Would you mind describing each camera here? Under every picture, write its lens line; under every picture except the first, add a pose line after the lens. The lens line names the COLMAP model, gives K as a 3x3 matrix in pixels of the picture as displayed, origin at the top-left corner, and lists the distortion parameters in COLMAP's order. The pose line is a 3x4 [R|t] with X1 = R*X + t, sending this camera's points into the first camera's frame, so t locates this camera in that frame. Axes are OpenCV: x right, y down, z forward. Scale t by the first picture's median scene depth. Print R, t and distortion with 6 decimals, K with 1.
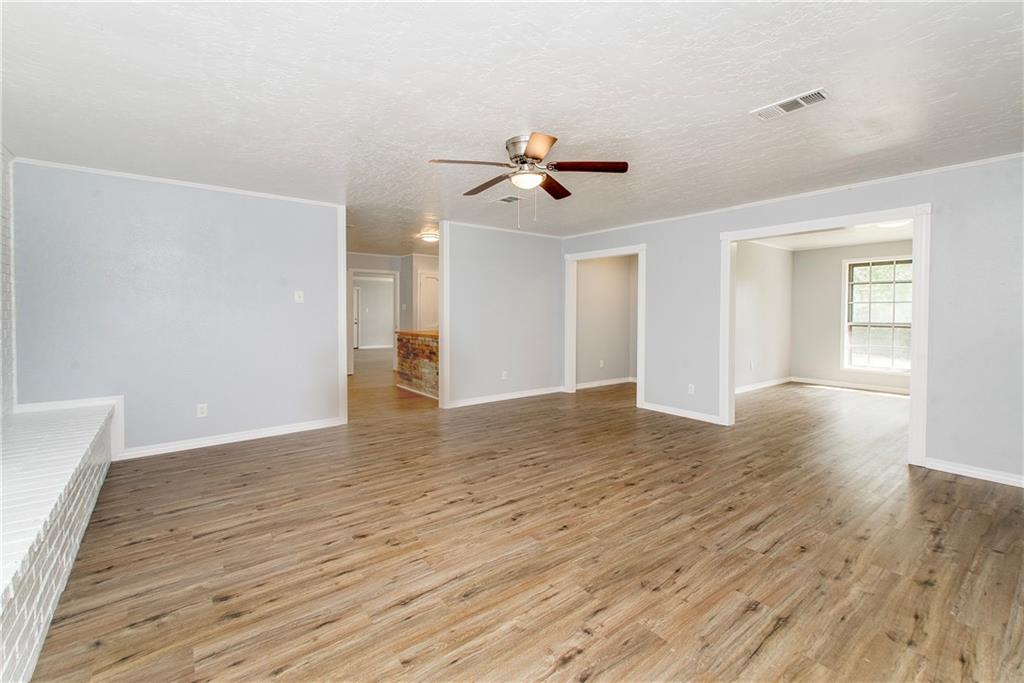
lens RADIAL K [[432.8, 0, 518.0], [0, 432.8, 327.0], [0, 0, 1]] dist [0.023456, -0.007698]
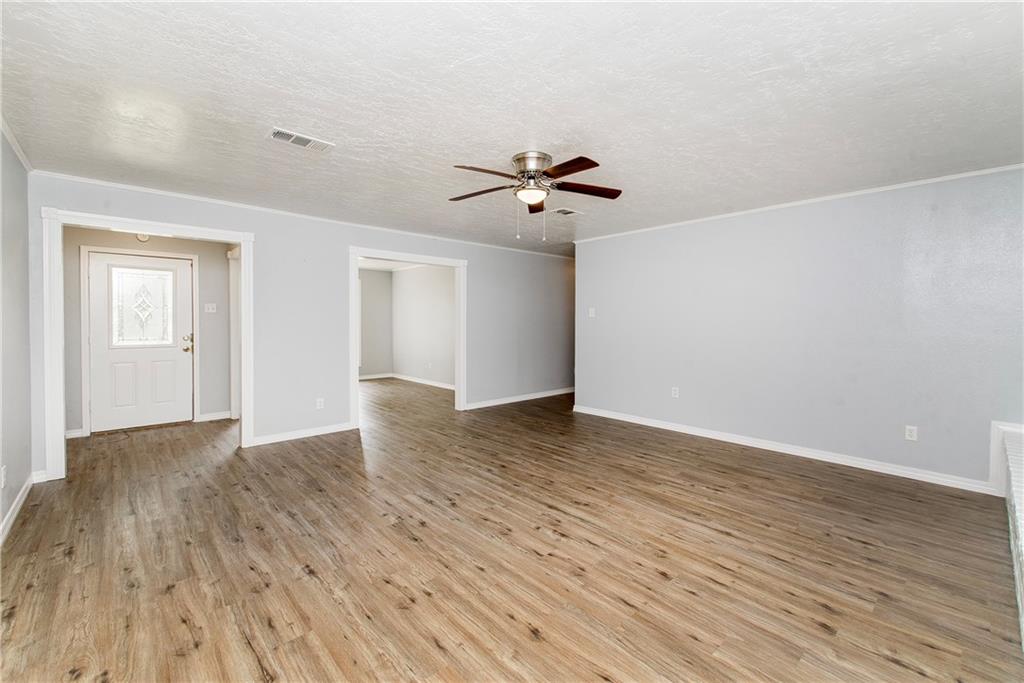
lens RADIAL K [[432.8, 0, 518.0], [0, 432.8, 327.0], [0, 0, 1]] dist [0.023456, -0.007698]
pose [[-0.078512, -0.015823, 0.996788, -1.098431], [0.030166, 0.999378, 0.018240, -0.055254], [-0.996457, 0.031502, -0.077986, 1.209261]]
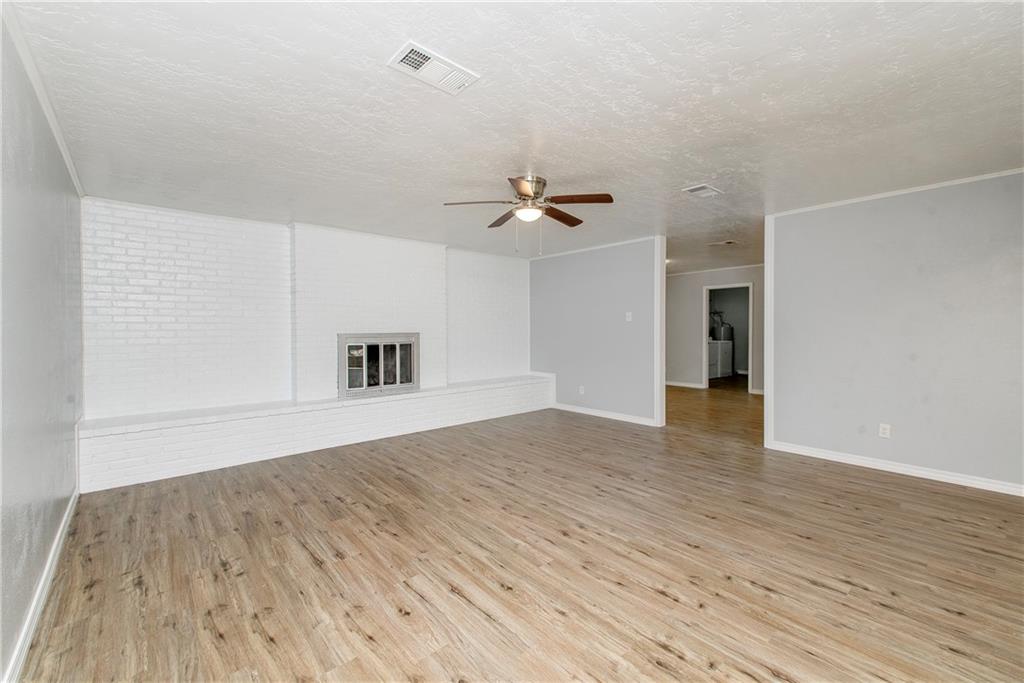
lens RADIAL K [[432.8, 0, 518.0], [0, 432.8, 327.0], [0, 0, 1]] dist [0.023456, -0.007698]
pose [[0.055258, -0.005485, -0.998457, 1.286942], [-0.029737, 0.999532, -0.007137, -0.038796], [0.998029, 0.030085, 0.055069, 0.985900]]
